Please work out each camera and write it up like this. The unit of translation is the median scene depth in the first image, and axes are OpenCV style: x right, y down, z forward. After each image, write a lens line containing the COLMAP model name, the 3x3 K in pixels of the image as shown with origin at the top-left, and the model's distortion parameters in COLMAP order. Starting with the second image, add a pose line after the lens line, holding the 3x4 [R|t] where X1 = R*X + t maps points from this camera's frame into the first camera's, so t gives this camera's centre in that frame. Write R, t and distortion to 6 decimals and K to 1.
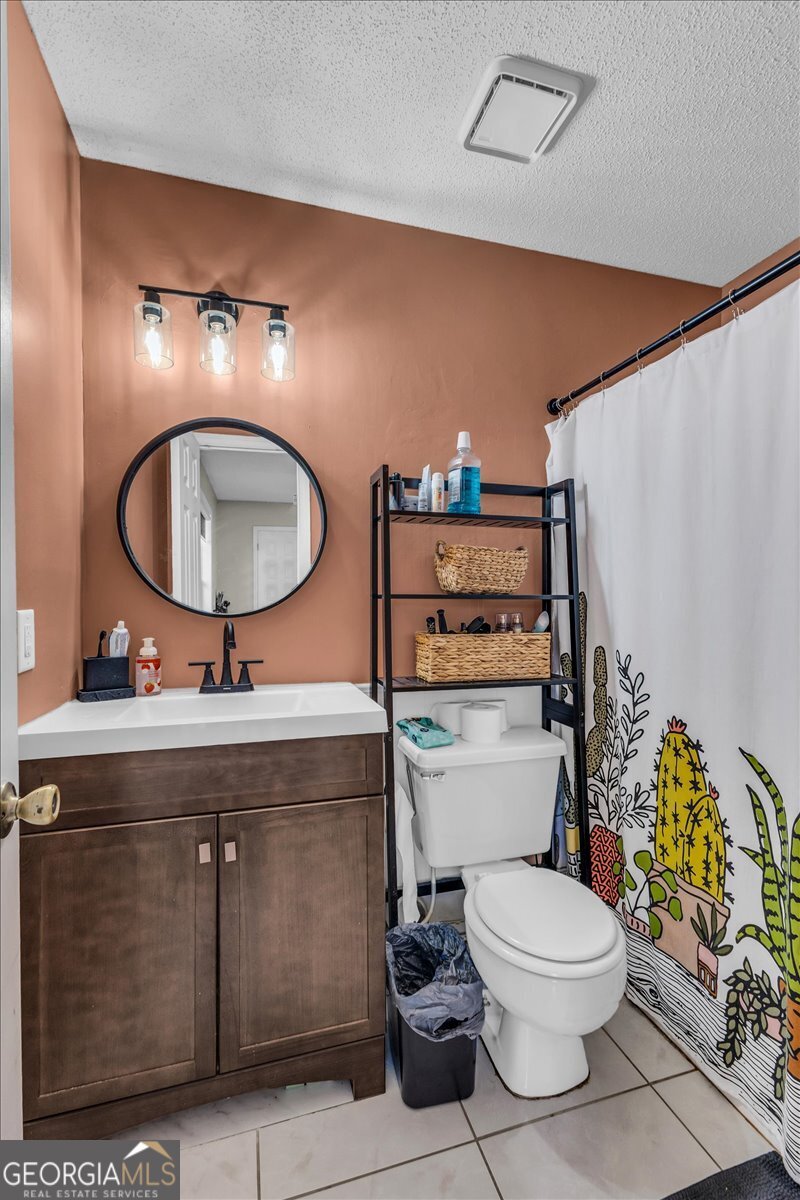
lens RADIAL K [[519.7, 0, 400.7], [0, 519.7, 598.4], [0, 0, 1]] dist [0.017247, -0.000483]
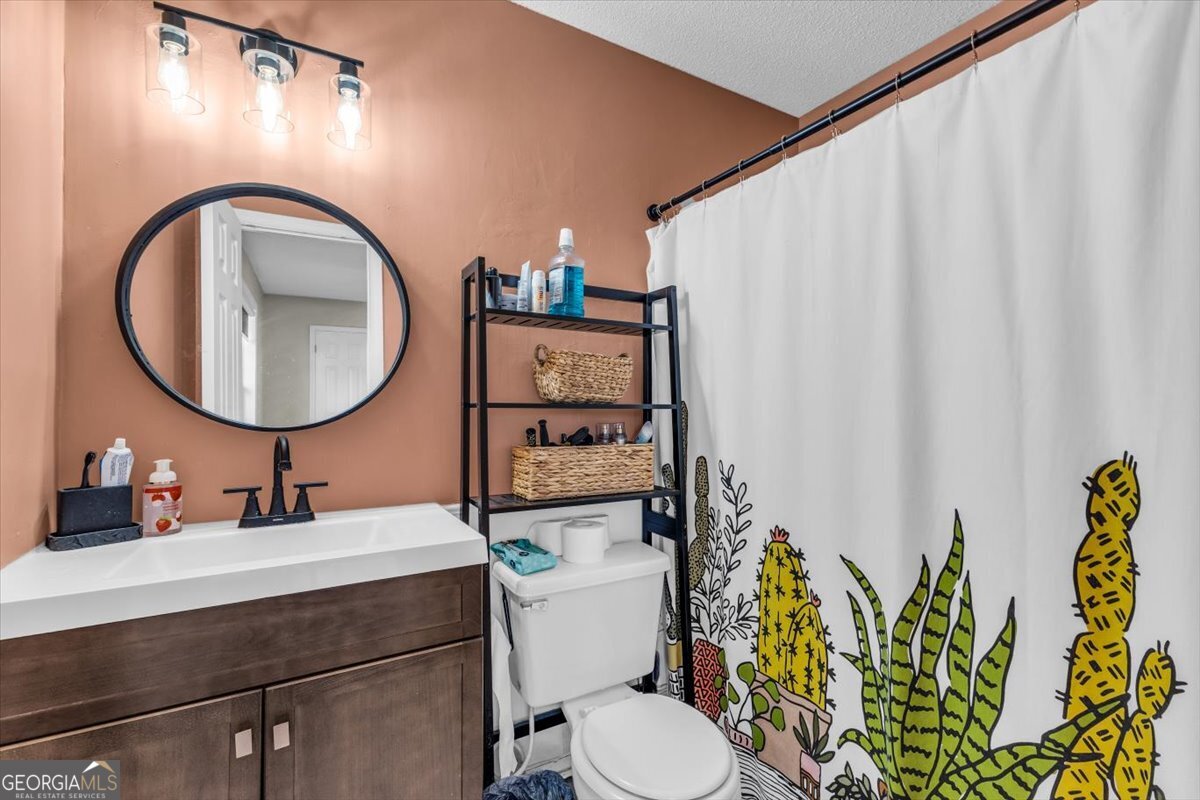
lens RADIAL K [[519.7, 0, 601.5], [0, 519.7, 399.7], [0, 0, 1]] dist [0.017247, -0.000483]
pose [[0.972199, 0.005513, 0.234093, -0.037816], [-0.002779, 0.999924, -0.012006, -0.003732], [-0.234141, 0.011022, 0.972140, 0.094018]]
